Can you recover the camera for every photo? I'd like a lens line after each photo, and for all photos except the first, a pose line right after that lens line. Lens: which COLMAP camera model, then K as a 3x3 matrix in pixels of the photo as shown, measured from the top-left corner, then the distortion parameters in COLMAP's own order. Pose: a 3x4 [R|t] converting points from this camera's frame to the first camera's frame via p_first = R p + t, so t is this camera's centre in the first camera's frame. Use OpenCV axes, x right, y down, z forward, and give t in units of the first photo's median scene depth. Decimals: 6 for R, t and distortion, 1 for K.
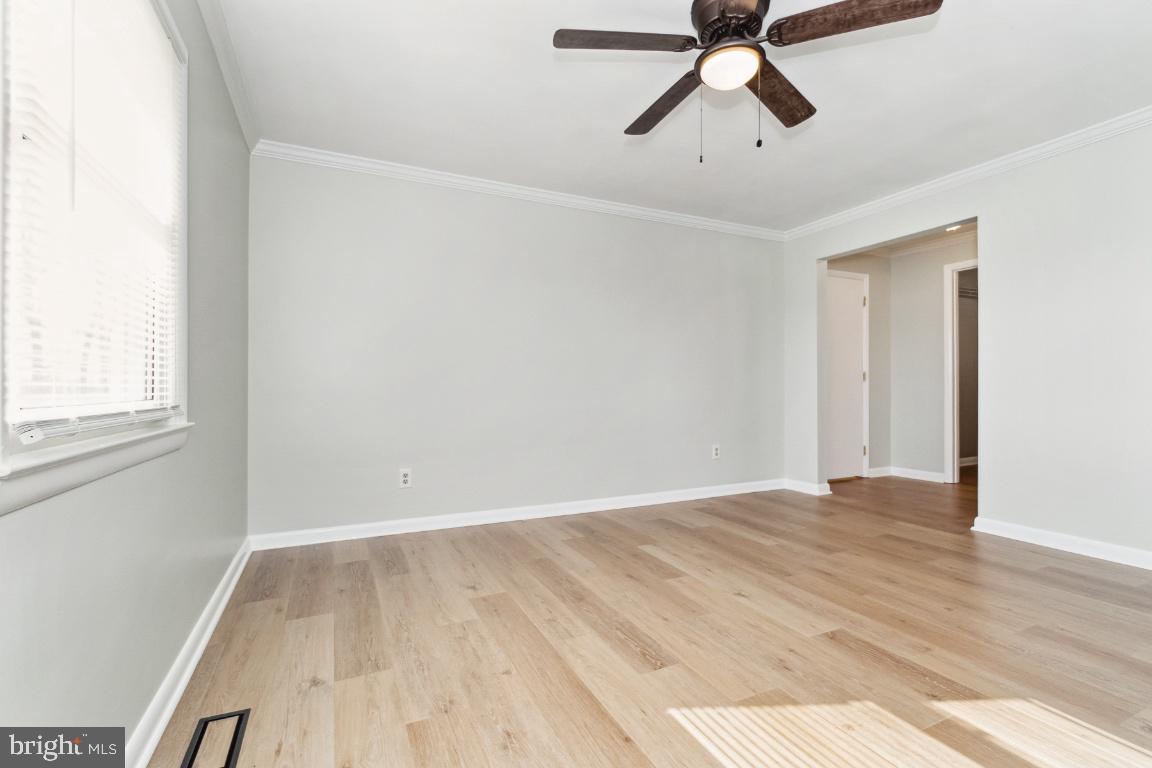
lens RADIAL K [[519.5, 0, 576.0], [0, 519.5, 384.0], [0, 0, 1]] dist [-0.000239, -0.000460]
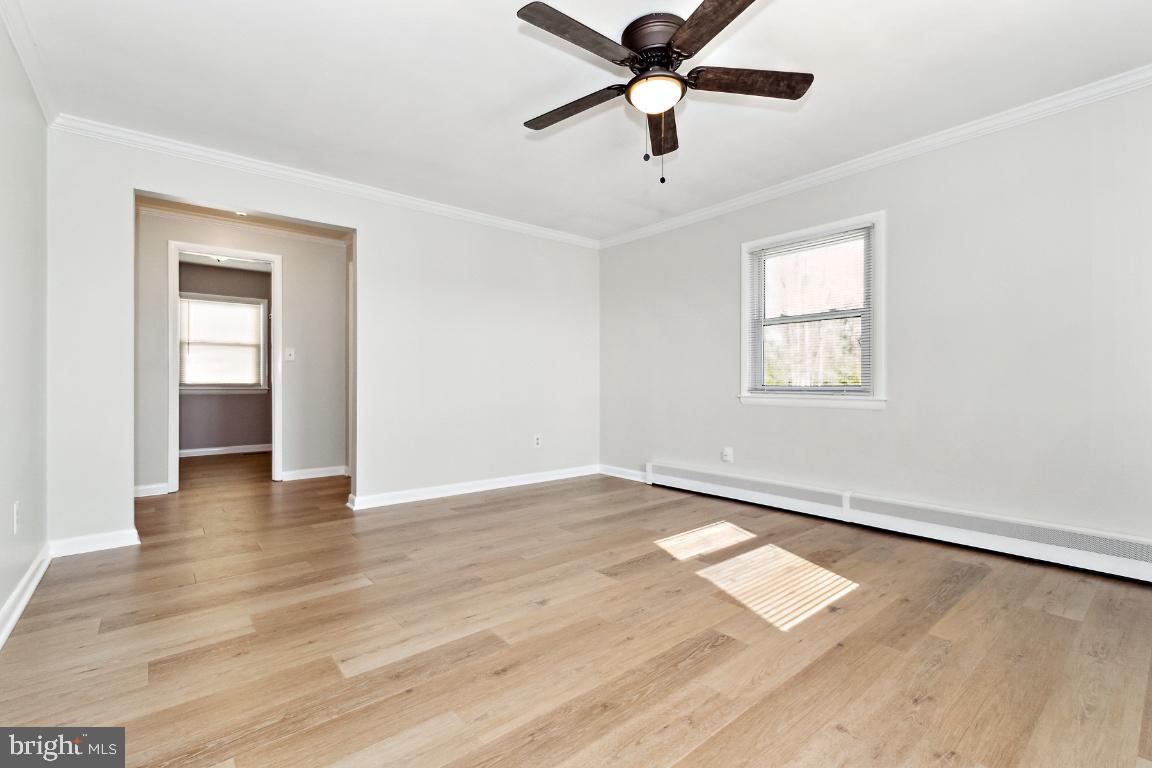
lens RADIAL K [[505.2, 0, 579.1], [0, 505.2, 386.8], [0, 0, 1]] dist [-0.002334, -0.000221]
pose [[-0.259199, -0.006363, 0.965803, -0.601617], [-0.003726, 0.999977, 0.005588, 0.013940], [-0.965817, -0.002150, -0.259217, 1.227797]]
